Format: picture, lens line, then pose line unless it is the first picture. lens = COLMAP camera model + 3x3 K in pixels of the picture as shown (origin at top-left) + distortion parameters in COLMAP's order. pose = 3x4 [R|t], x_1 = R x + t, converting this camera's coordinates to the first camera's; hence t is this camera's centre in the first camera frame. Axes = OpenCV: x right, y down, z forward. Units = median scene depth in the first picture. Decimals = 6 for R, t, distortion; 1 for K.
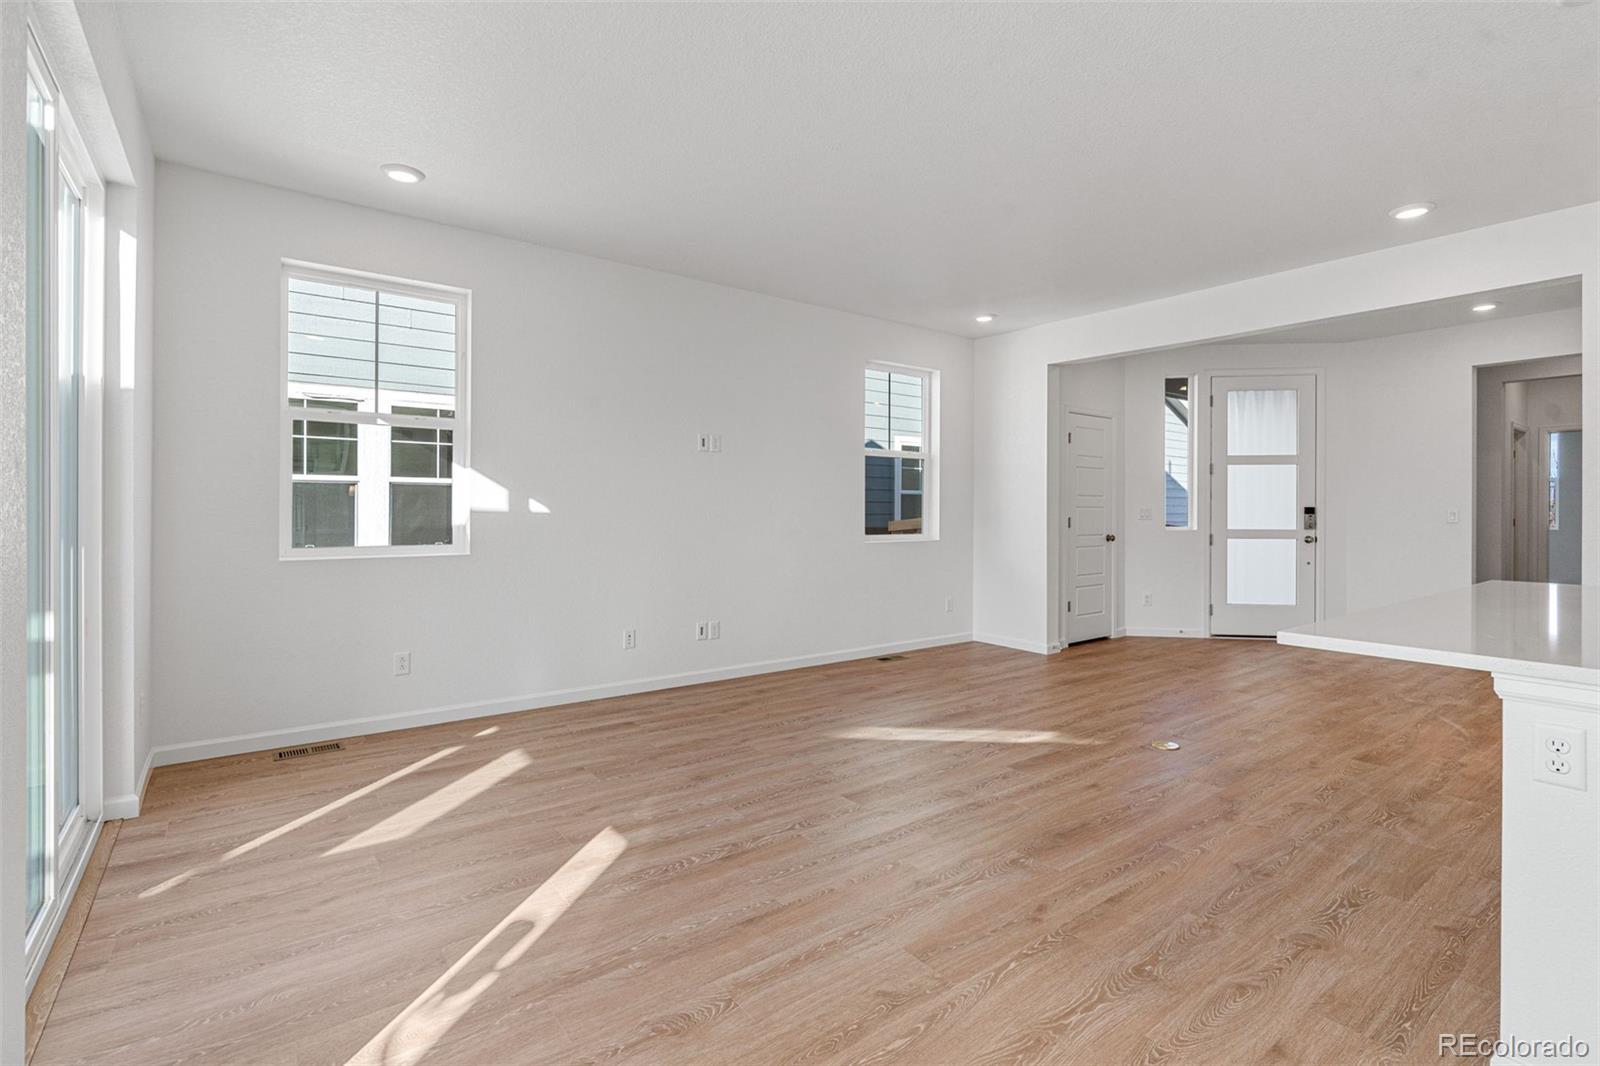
lens RADIAL K [[743.7, 0, 810.4], [0, 743.7, 510.6], [0, 0, 1]] dist [-0.006086, 0.004087]
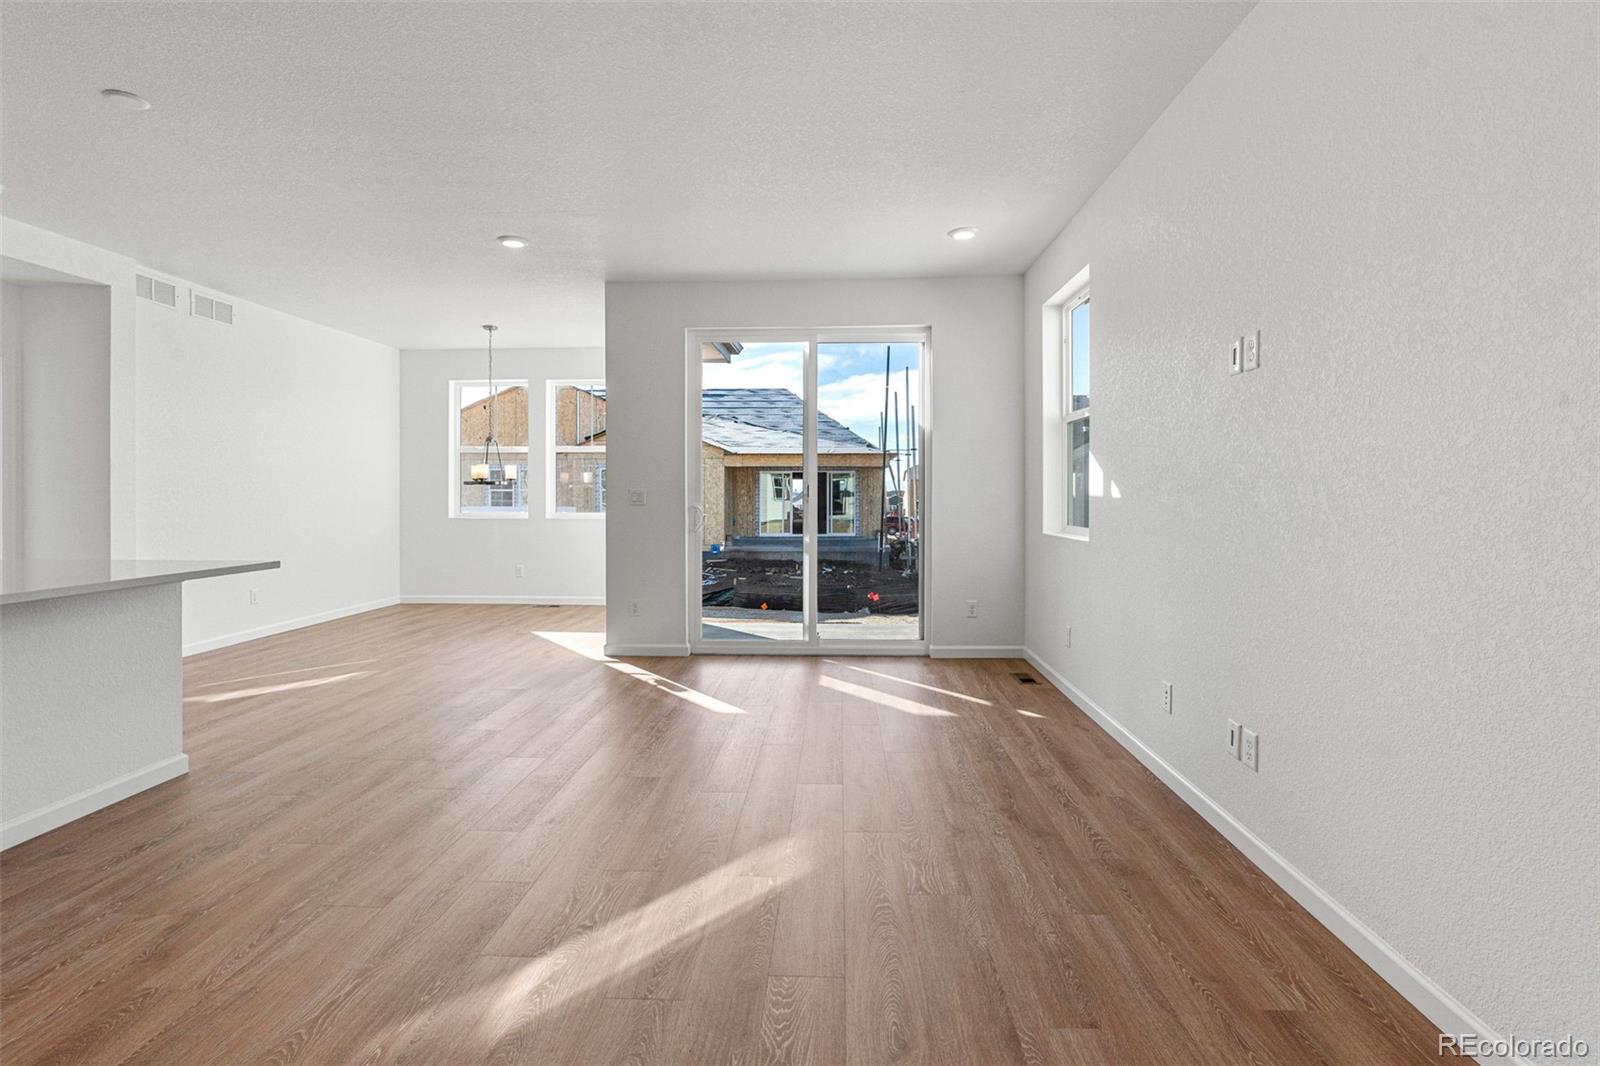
lens RADIAL K [[743.7, 0, 798.7], [0, 743.7, 500.2], [0, 0, 1]] dist [-0.006086, 0.004087]
pose [[-0.654589, -0.001657, -0.755983, 0.423429], [-0.005666, 0.999980, 0.002714, 0.004173], [0.755963, 0.006060, -0.654586, 1.122903]]
